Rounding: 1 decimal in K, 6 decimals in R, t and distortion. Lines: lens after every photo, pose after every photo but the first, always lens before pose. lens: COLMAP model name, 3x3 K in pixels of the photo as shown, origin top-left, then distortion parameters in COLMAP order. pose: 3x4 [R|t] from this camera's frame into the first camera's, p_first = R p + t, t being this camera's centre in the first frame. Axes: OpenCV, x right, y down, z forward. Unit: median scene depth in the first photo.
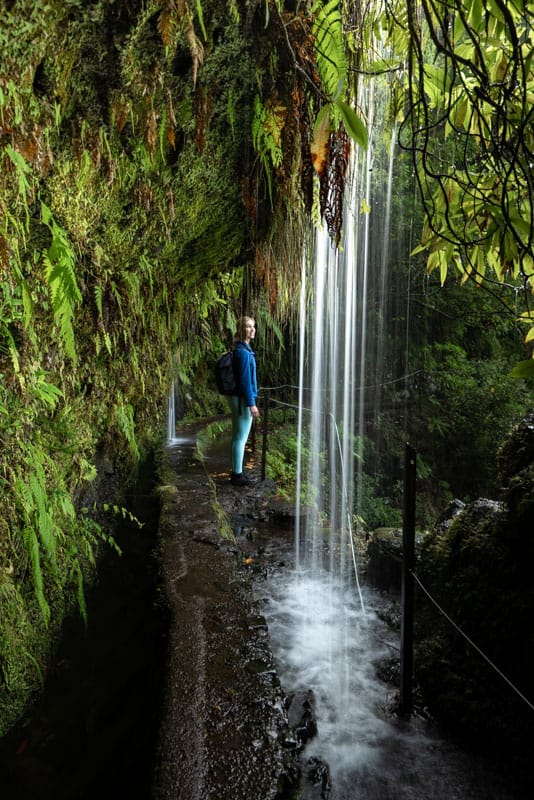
lens RADIAL K [[536.0, 0, 267.0], [0, 536.0, 400.0], [0, 0, 1]] dist [0.001475, 0.000622]
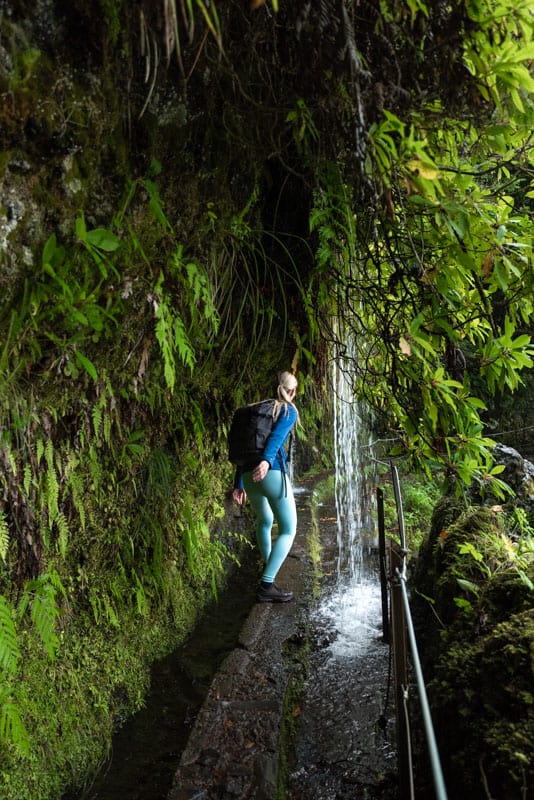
lens RADIAL K [[536.0, 0, 267.0], [0, 536.0, 400.0], [0, 0, 1]] dist [0.001475, 0.000622]
pose [[0.969269, -0.055621, -0.239632, 0.176850], [0.032880, 0.994655, -0.097875, -0.022669], [0.243795, 0.086988, 0.965918, -0.446301]]
